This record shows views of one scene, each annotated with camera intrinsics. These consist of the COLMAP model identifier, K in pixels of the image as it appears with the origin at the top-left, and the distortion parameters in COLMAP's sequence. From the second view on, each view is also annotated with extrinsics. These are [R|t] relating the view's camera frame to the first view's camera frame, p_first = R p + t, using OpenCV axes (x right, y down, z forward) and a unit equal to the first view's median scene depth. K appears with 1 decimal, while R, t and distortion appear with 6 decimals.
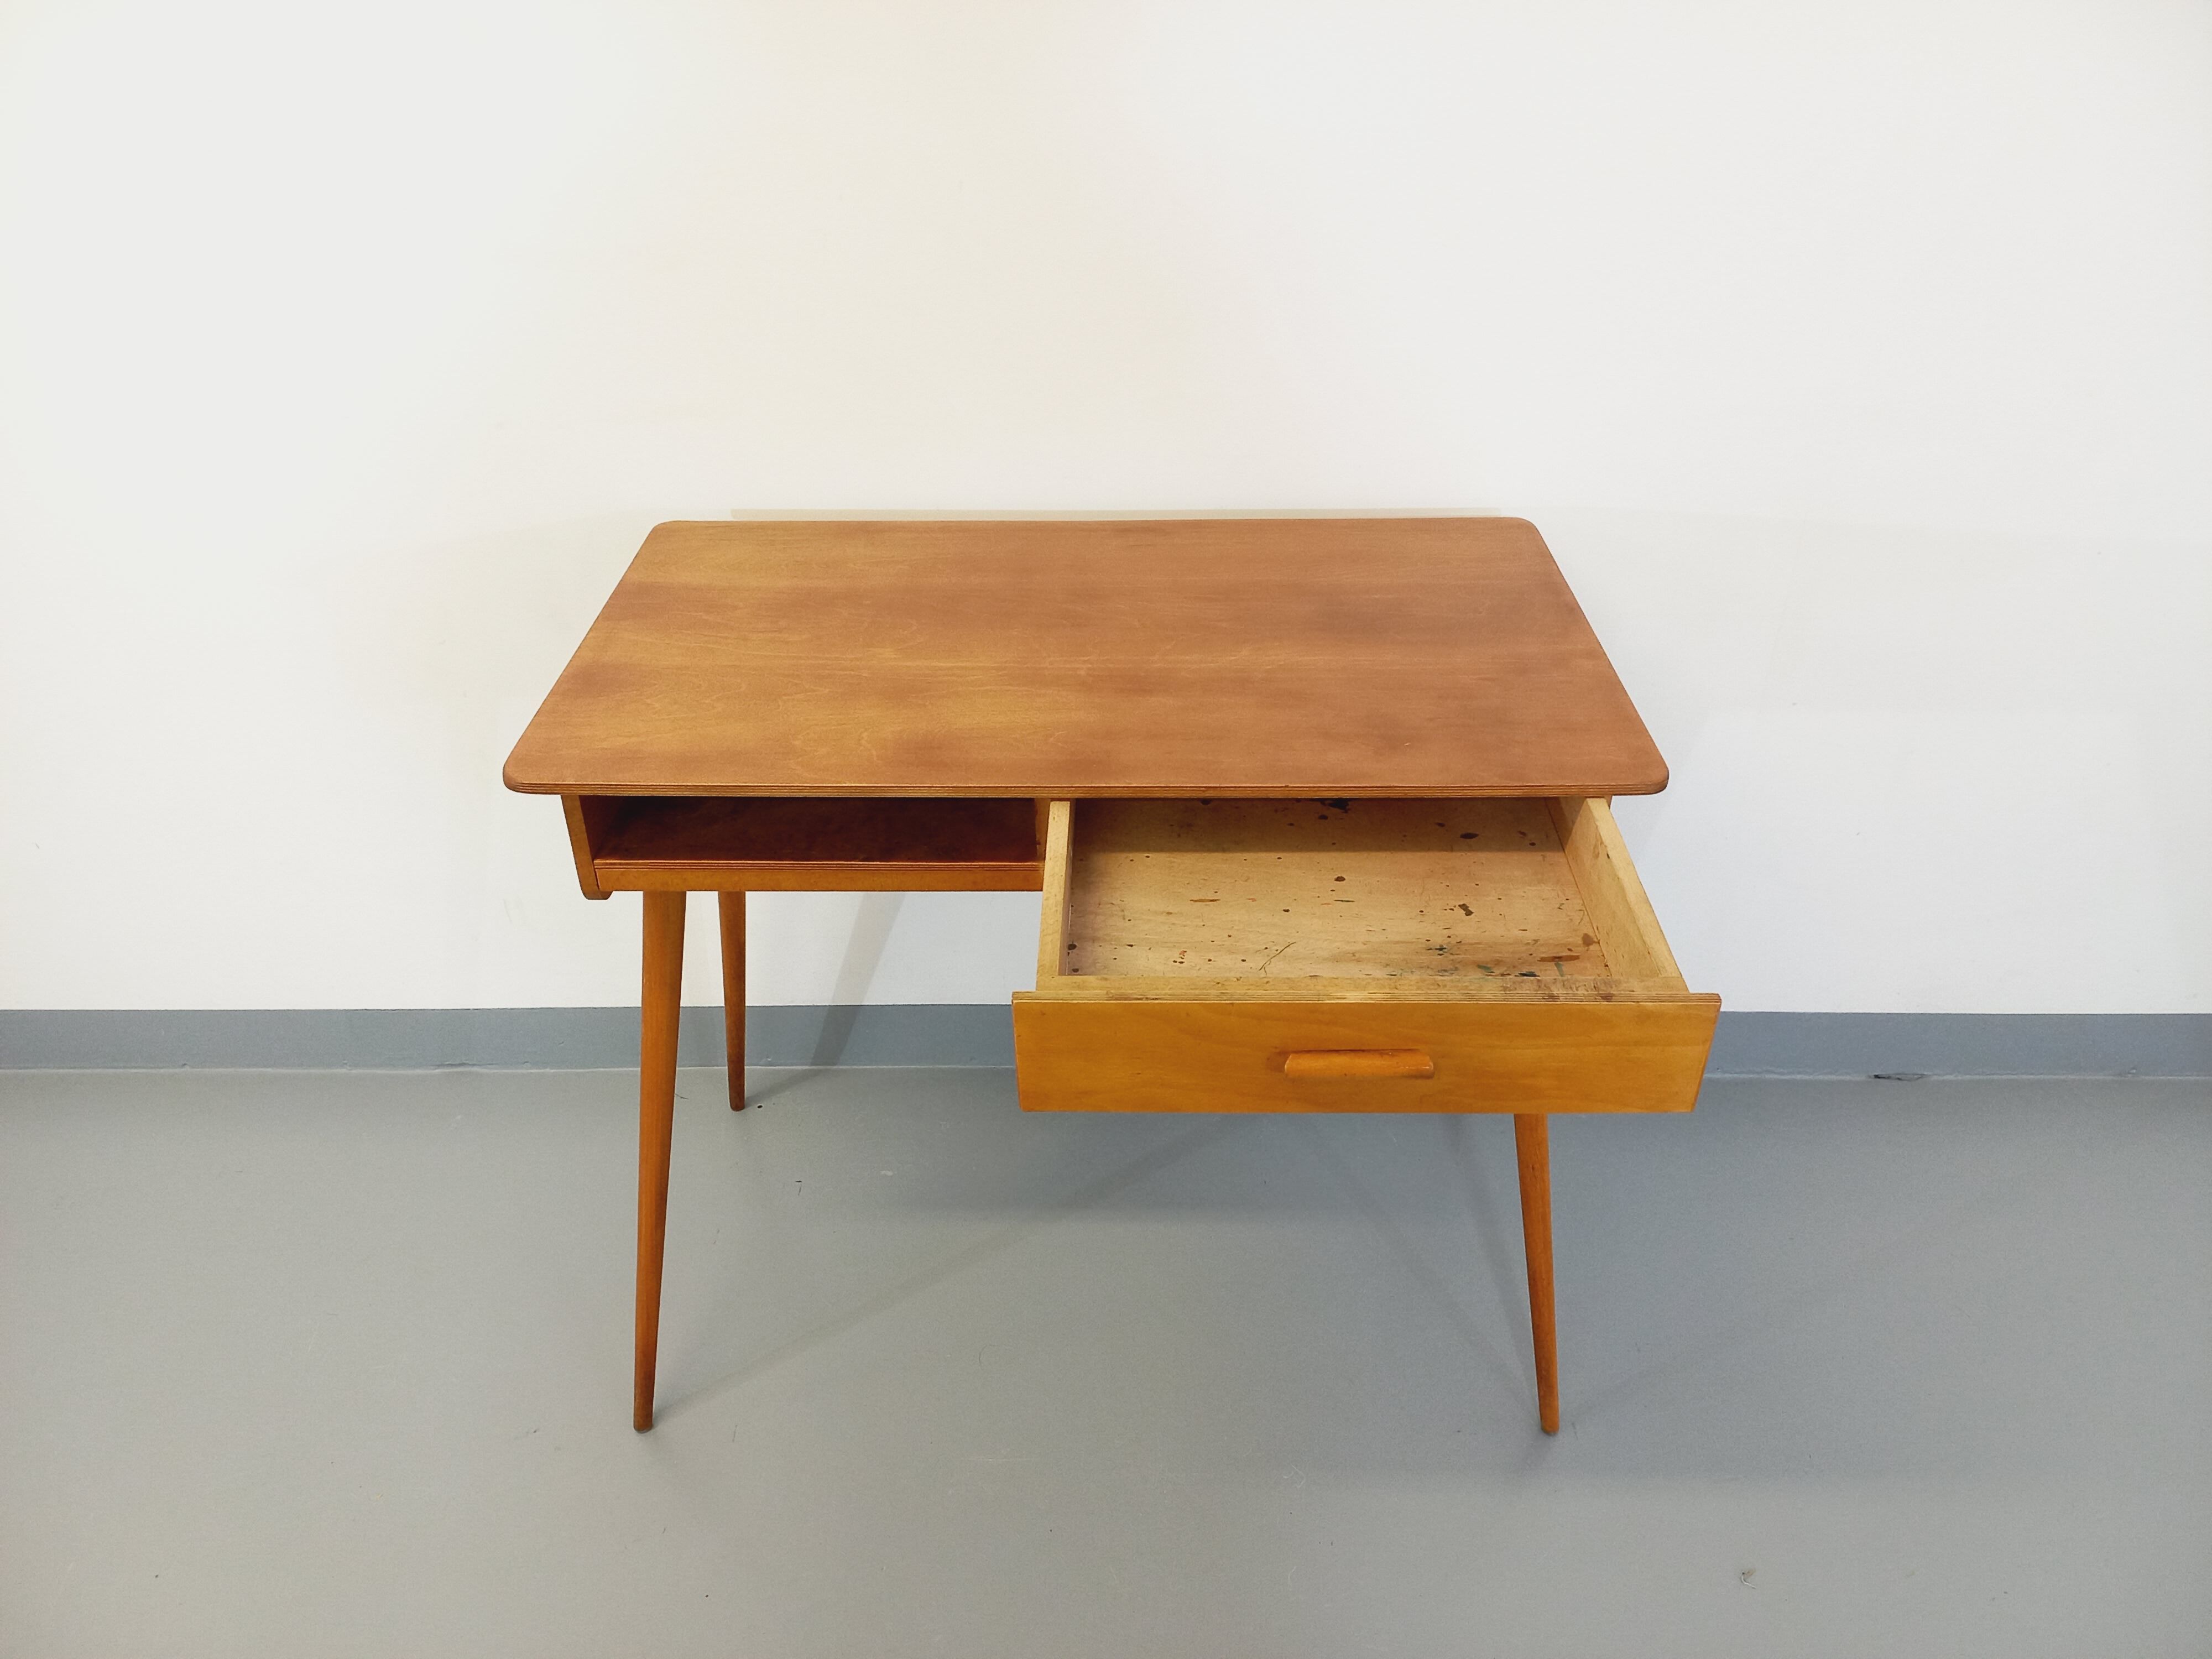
lens RADIAL K [[1626.4, 0, 1096.6], [0, 1626.4, 828.4], [0, 0, 1]] dist [0.053753, -0.038937]
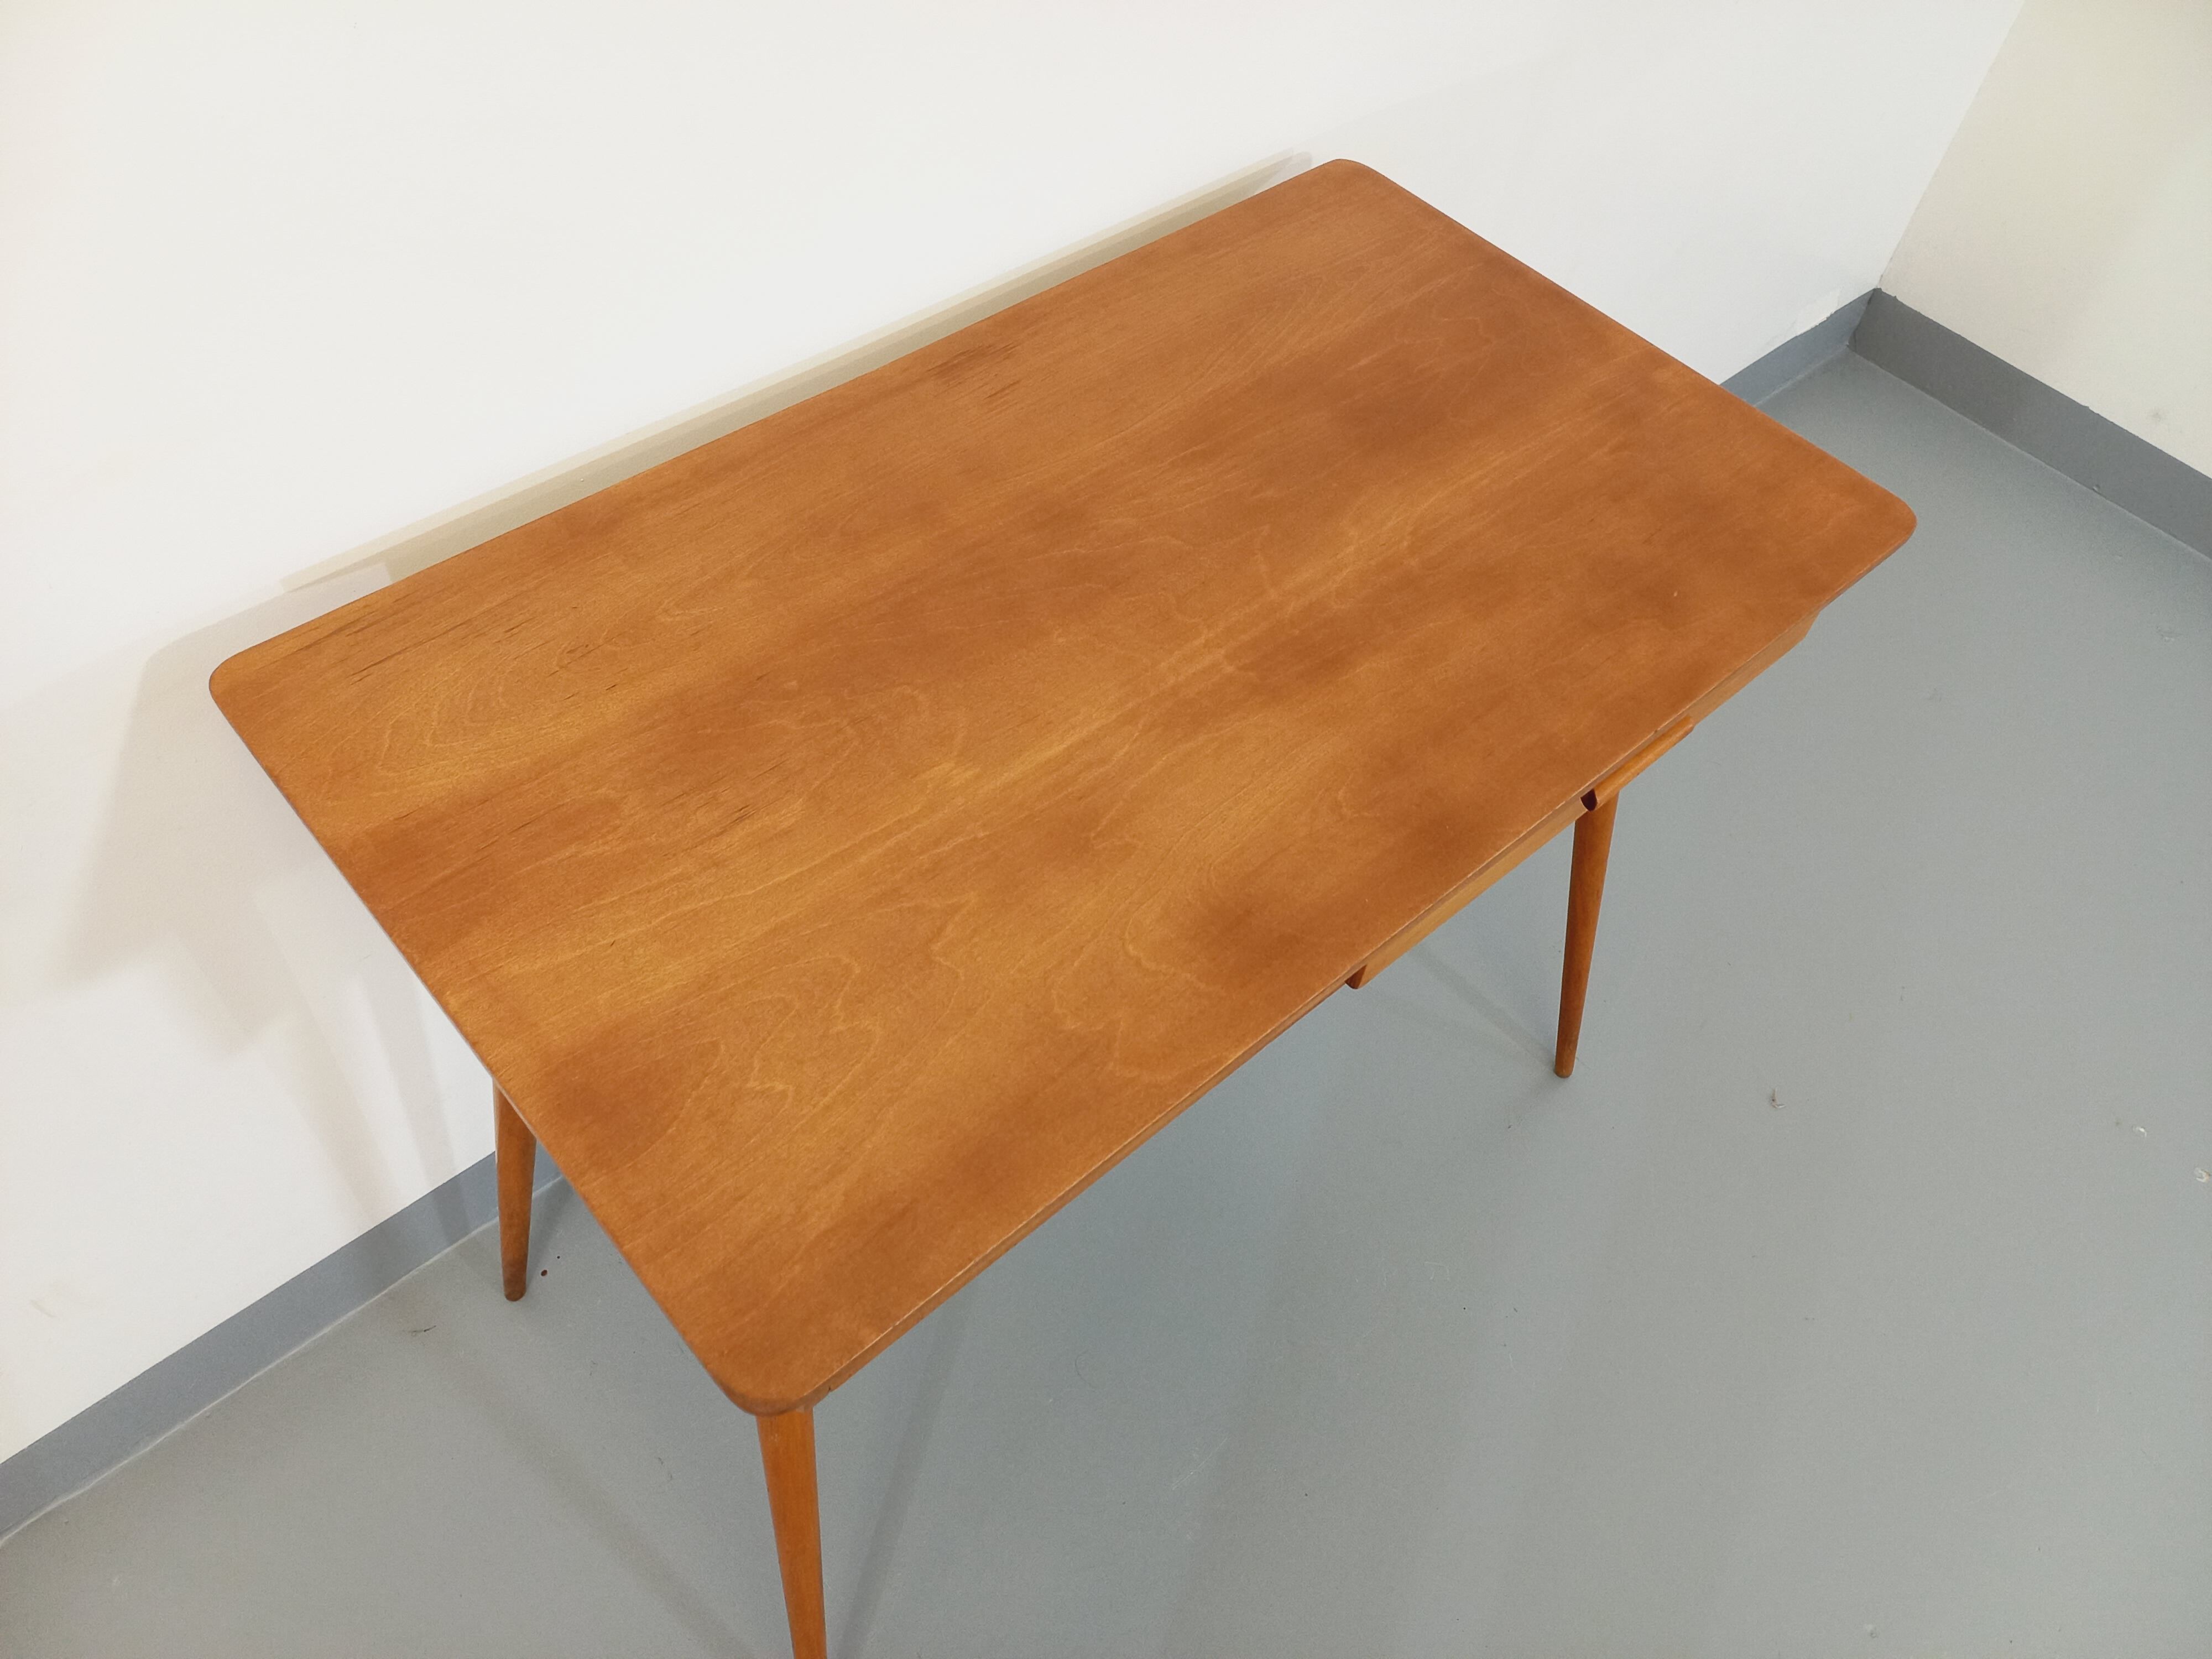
lens RADIAL K [[1626.4, 0, 1106.0], [0, 1626.4, 827.5], [0, 0, 1]] dist [0.053753, -0.038937]
pose [[0.736185, -0.495324, 0.461178, -0.321265], [0.298901, 0.849333, 0.435078, -0.287652], [-0.607198, -0.182451, 0.773319, 0.416901]]
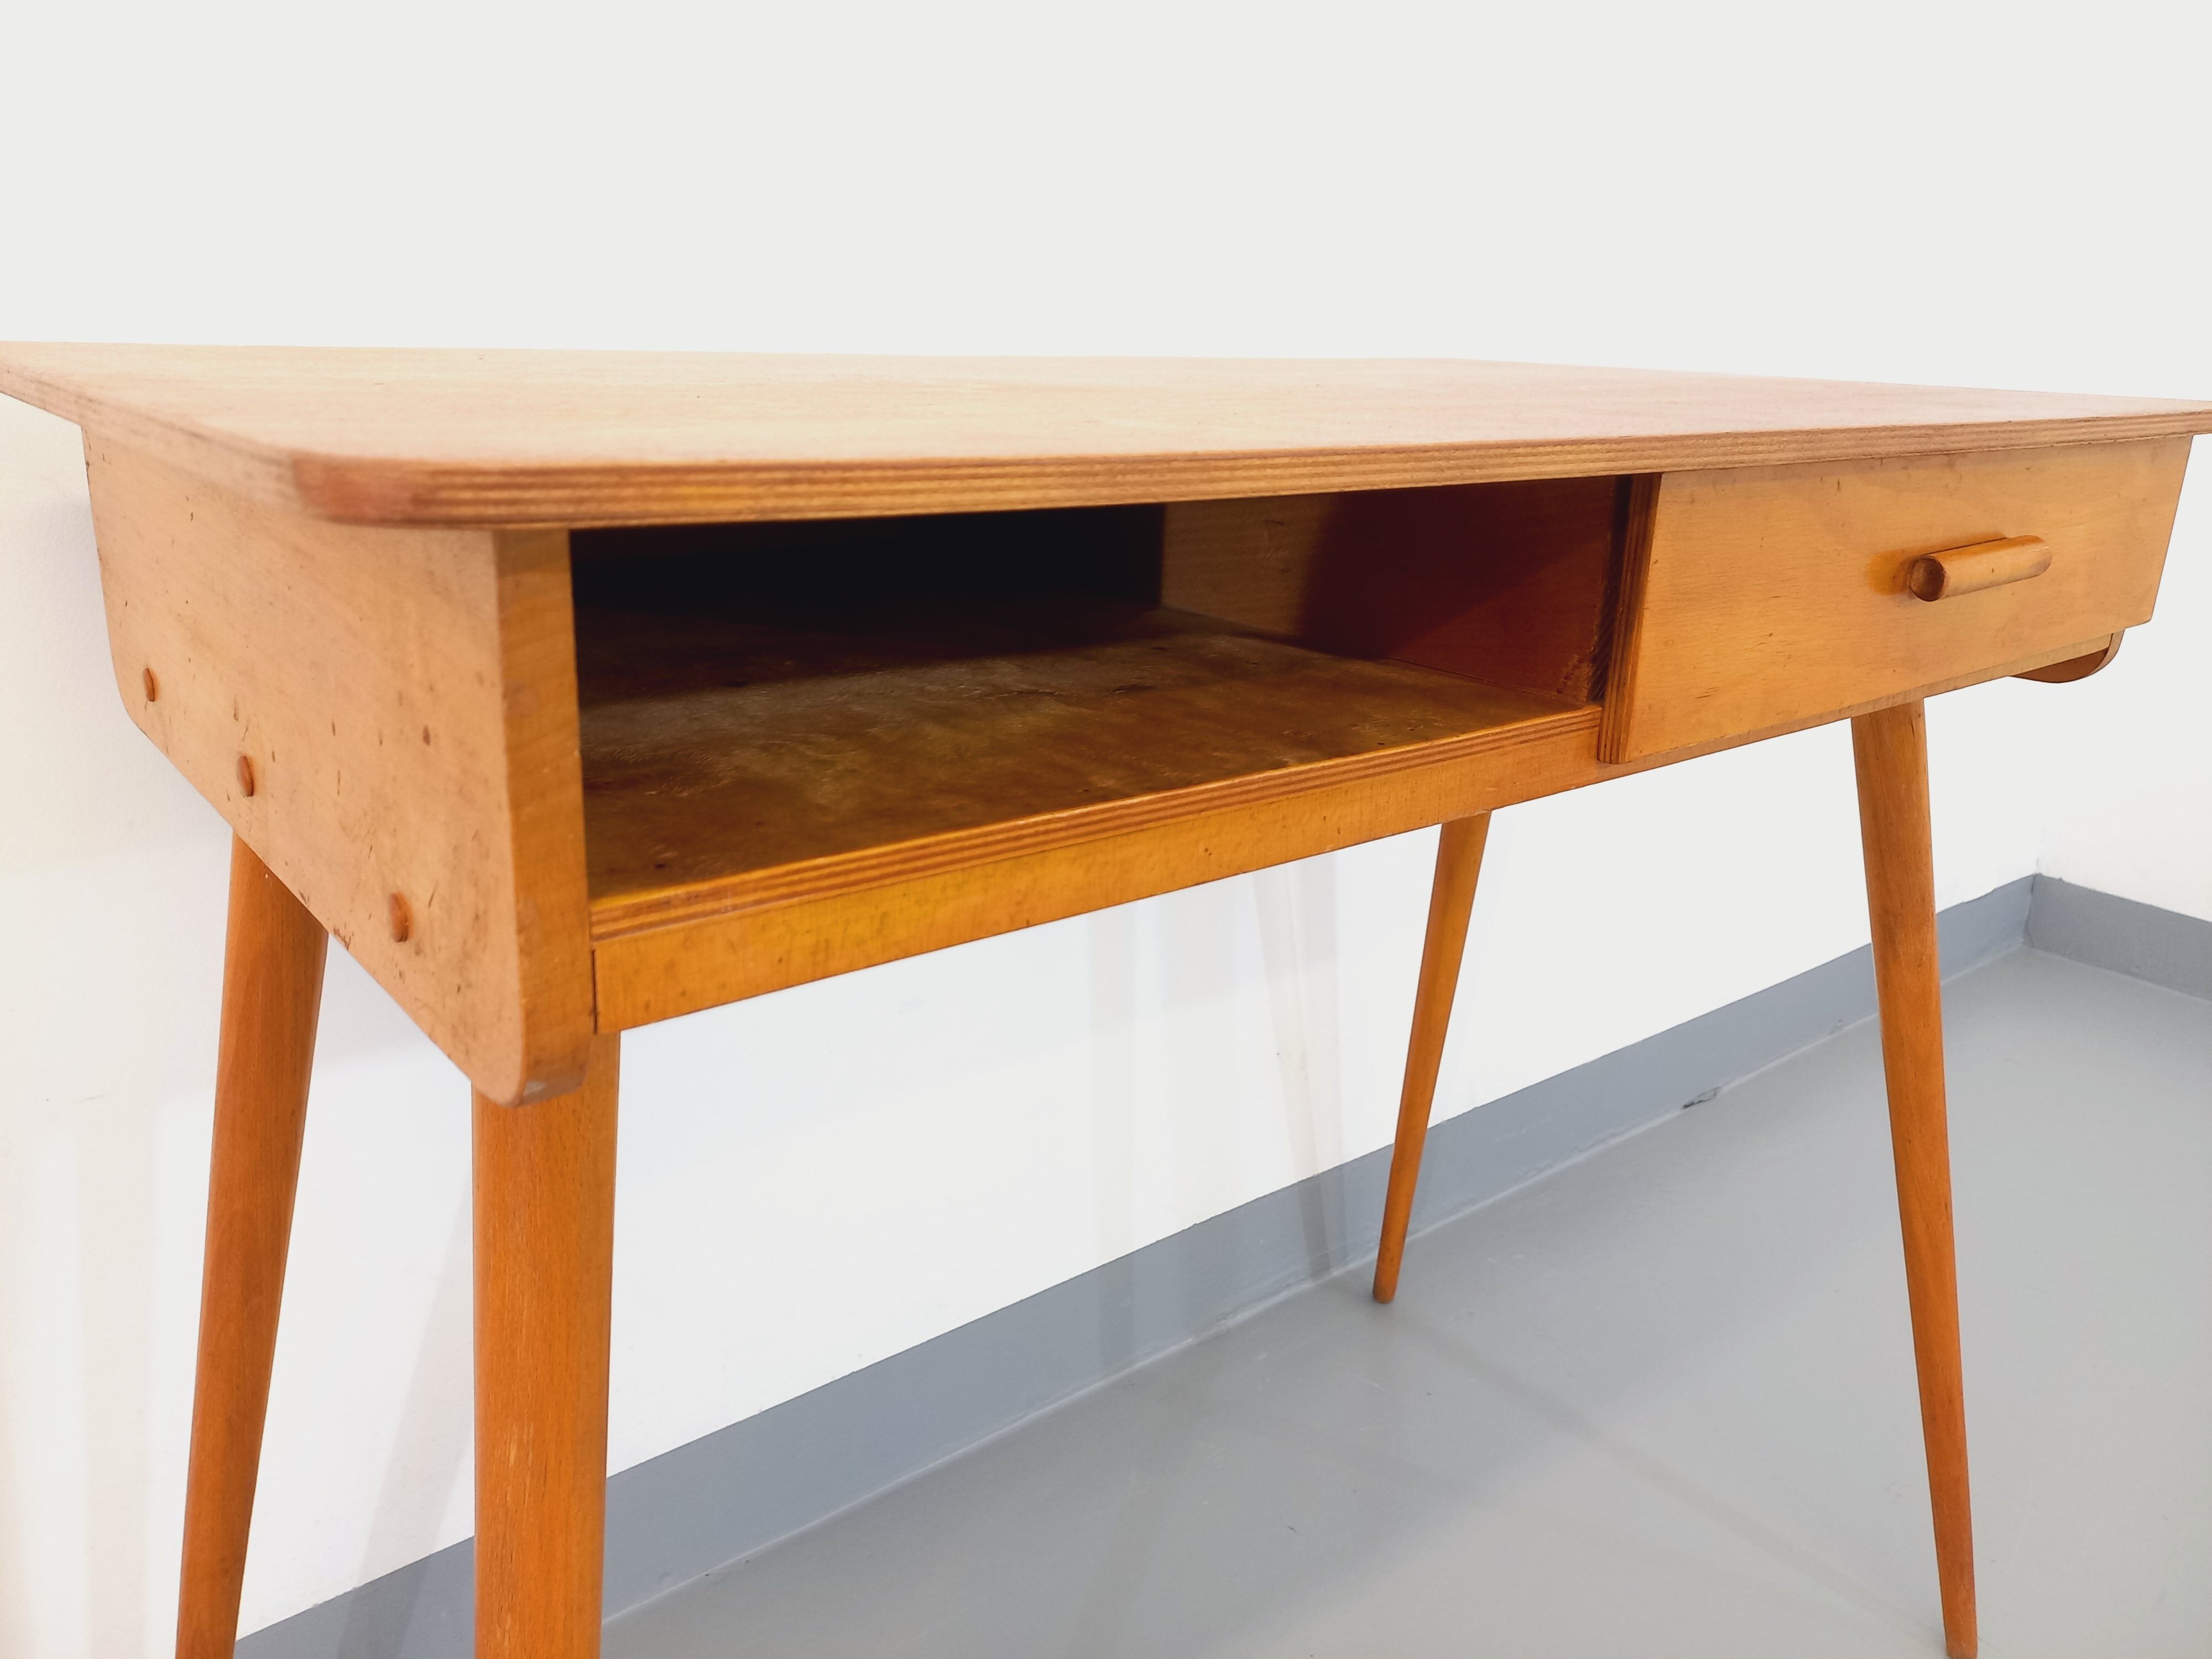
lens RADIAL K [[1626.4, 0, 1103.6], [0, 1626.4, 787.9], [0, 0, 1]] dist [0.053753, -0.038937]
pose [[0.765585, -0.148219, 0.626028, -0.318218], [0.317407, 0.933440, -0.167162, 0.056190], [-0.559583, 0.326683, 0.761673, 0.594505]]
